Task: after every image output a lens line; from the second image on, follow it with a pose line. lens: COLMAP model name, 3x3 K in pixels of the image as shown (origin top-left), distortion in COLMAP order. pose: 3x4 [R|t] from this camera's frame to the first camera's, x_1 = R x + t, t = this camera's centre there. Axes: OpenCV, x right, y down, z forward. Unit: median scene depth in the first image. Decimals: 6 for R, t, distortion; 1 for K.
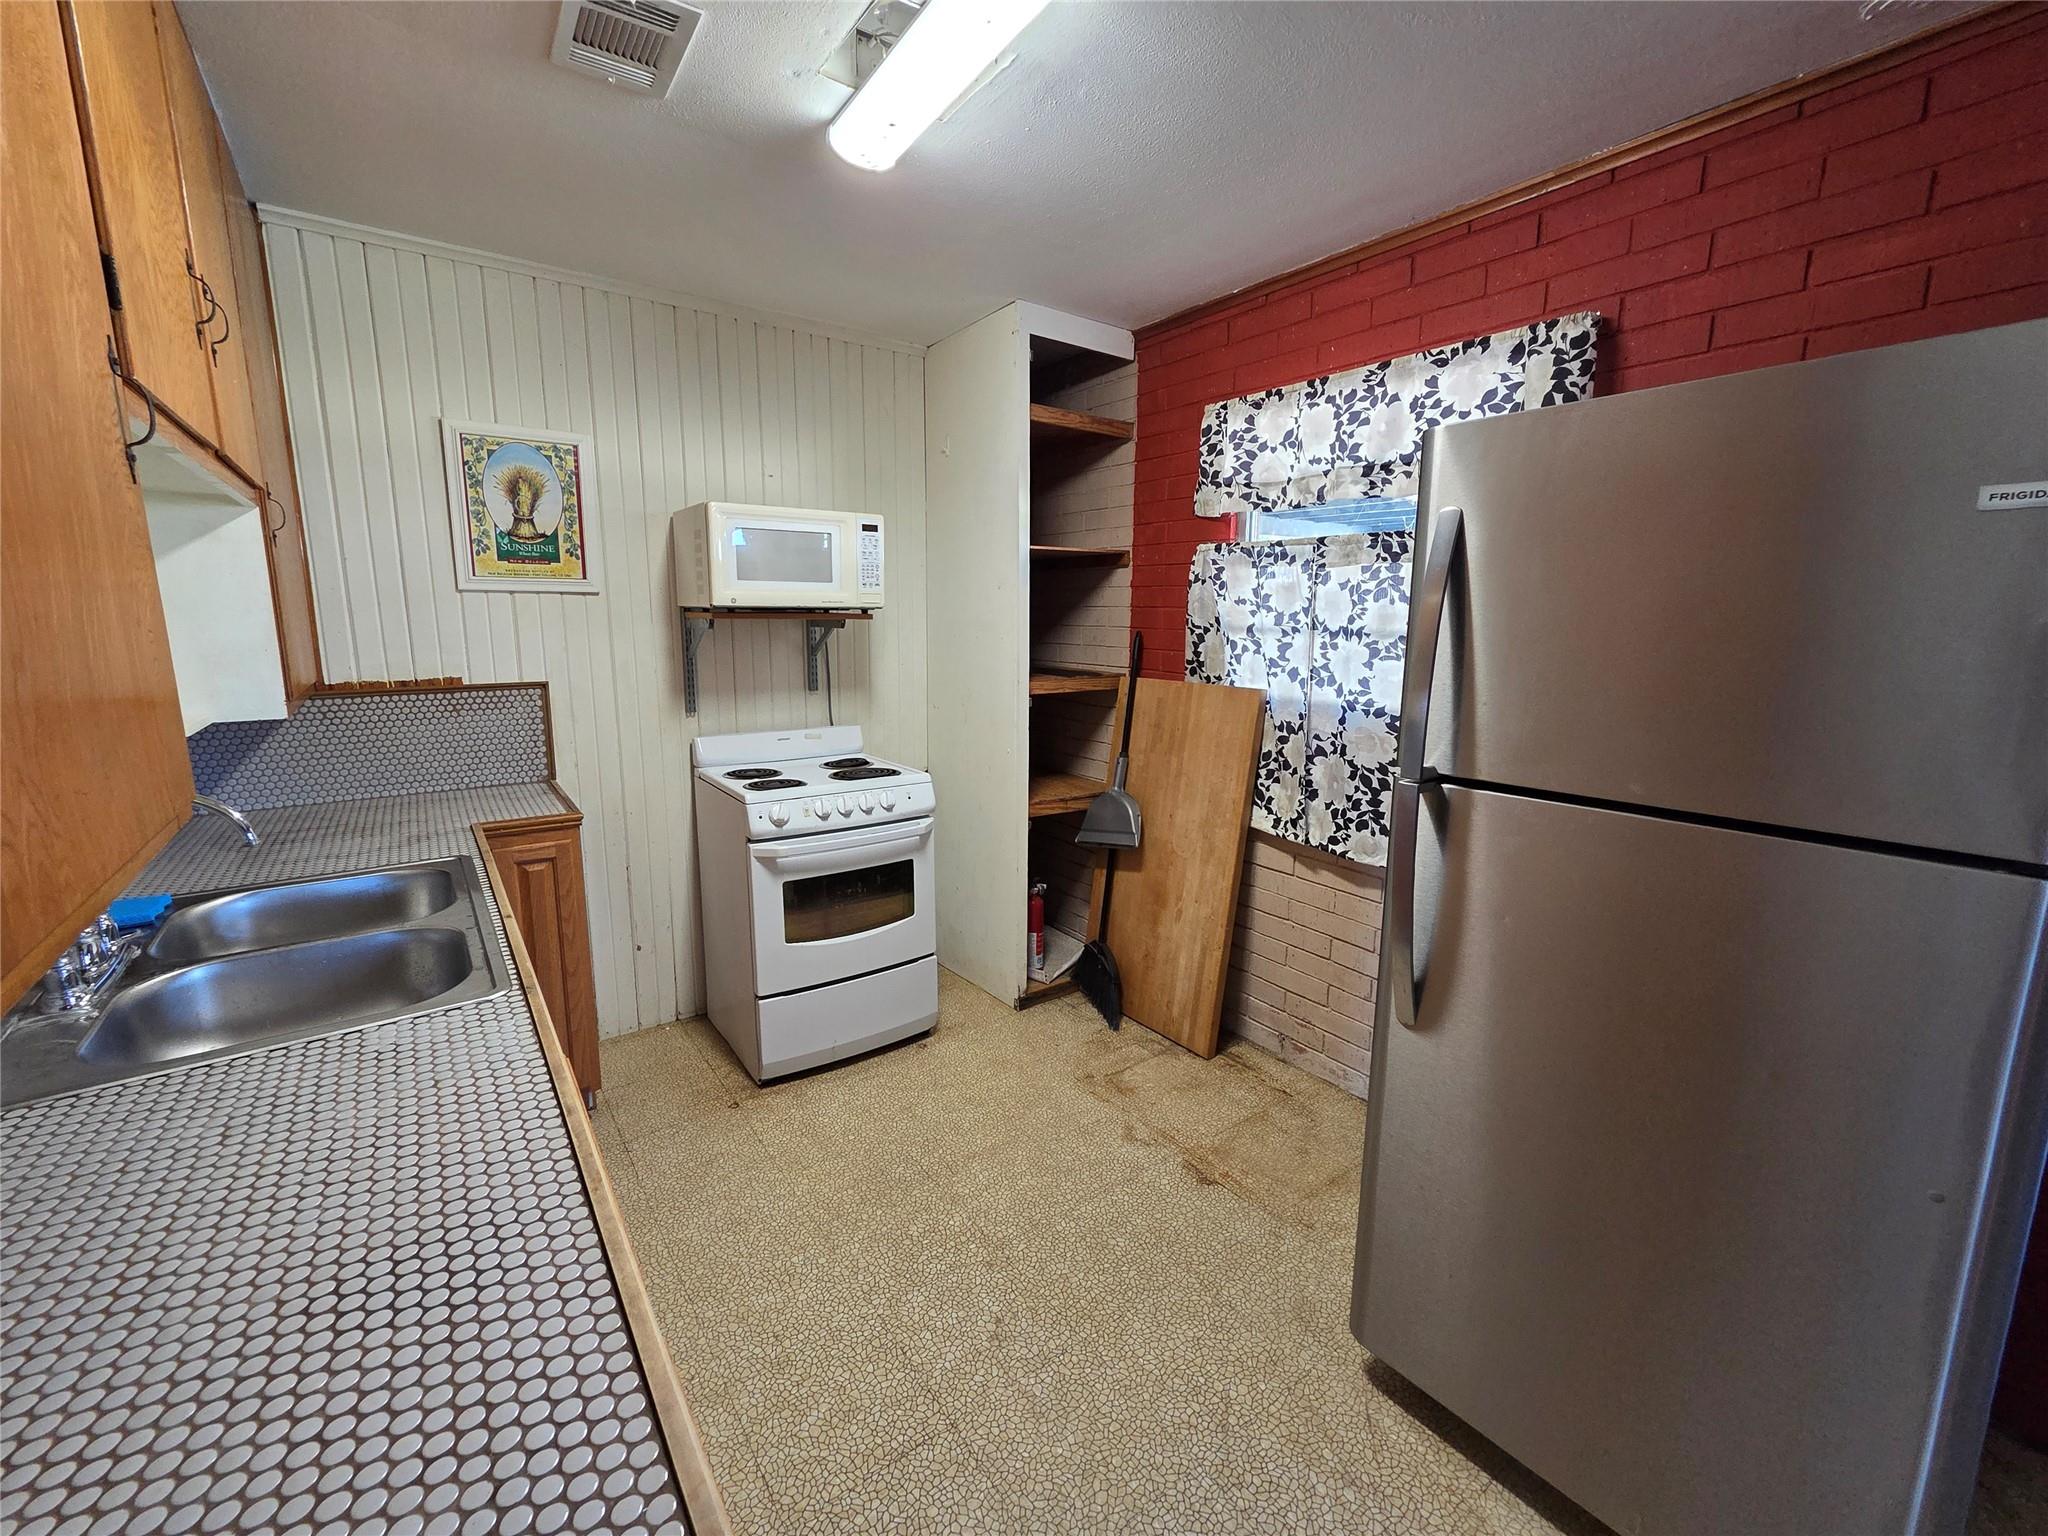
lens RADIAL K [[840.8, 0, 1019.8], [0, 840.8, 759.8], [0, 0, 1]] dist [0.004467, 0.000786]
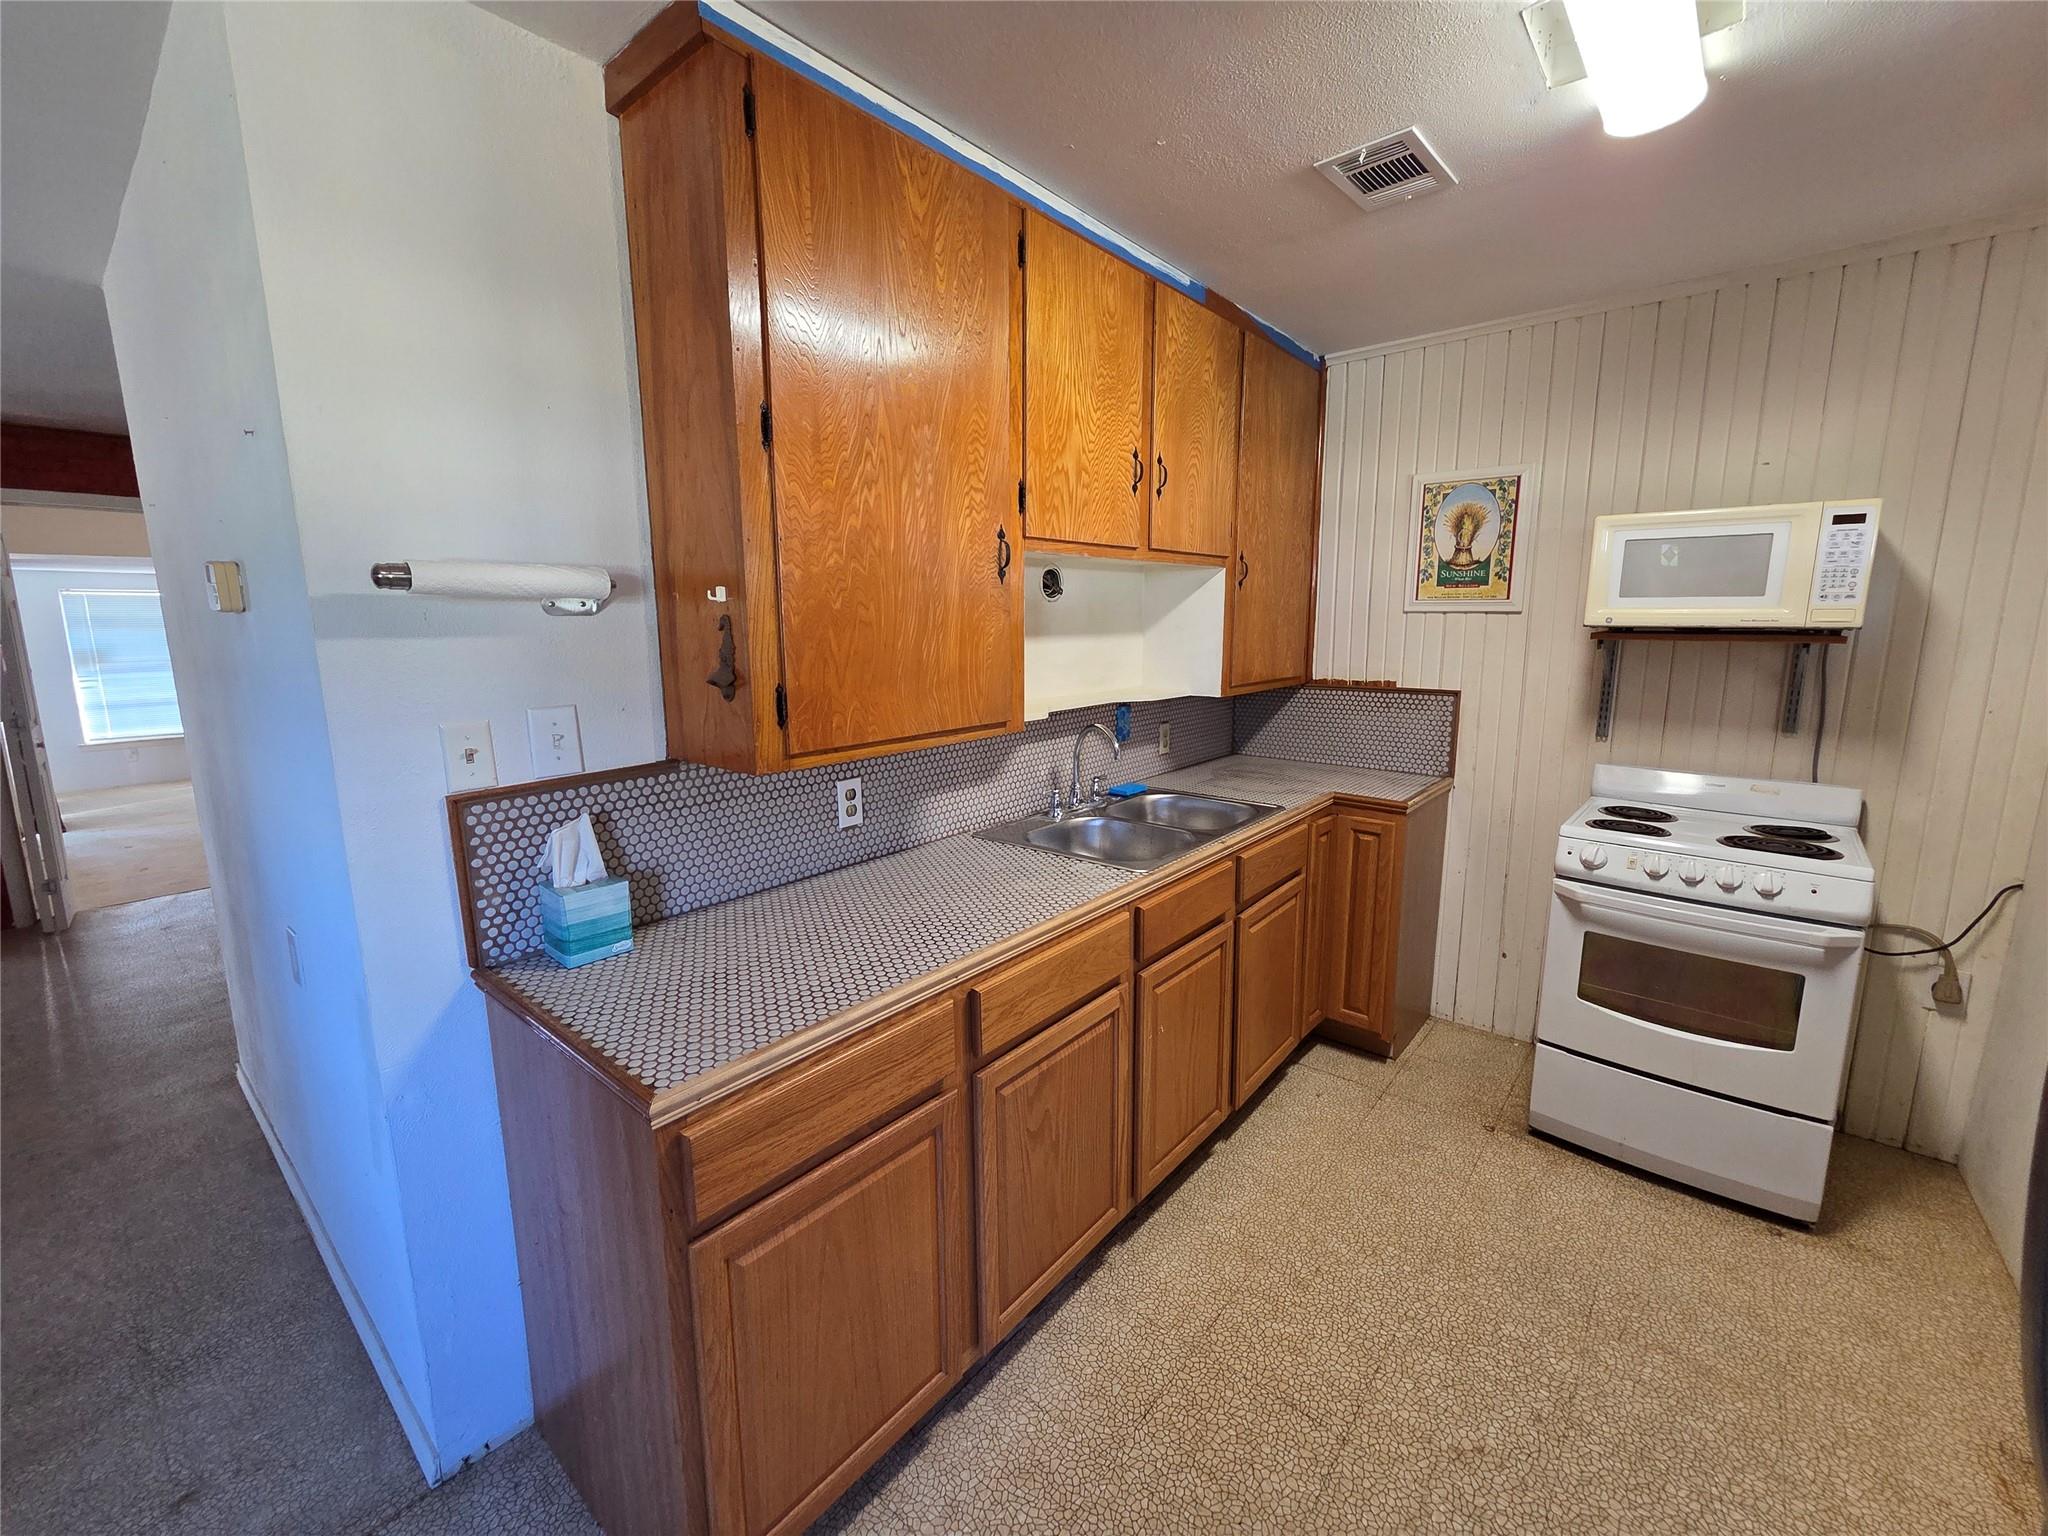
lens RADIAL K [[840.8, 0, 1021.6], [0, 840.8, 759.6], [0, 0, 1]] dist [0.004467, 0.000786]
pose [[0.240505, 0.160643, -0.957262, 0.405974], [-0.163867, 0.978774, 0.123082, -0.046136], [0.956716, 0.127262, 0.261724, 0.156070]]
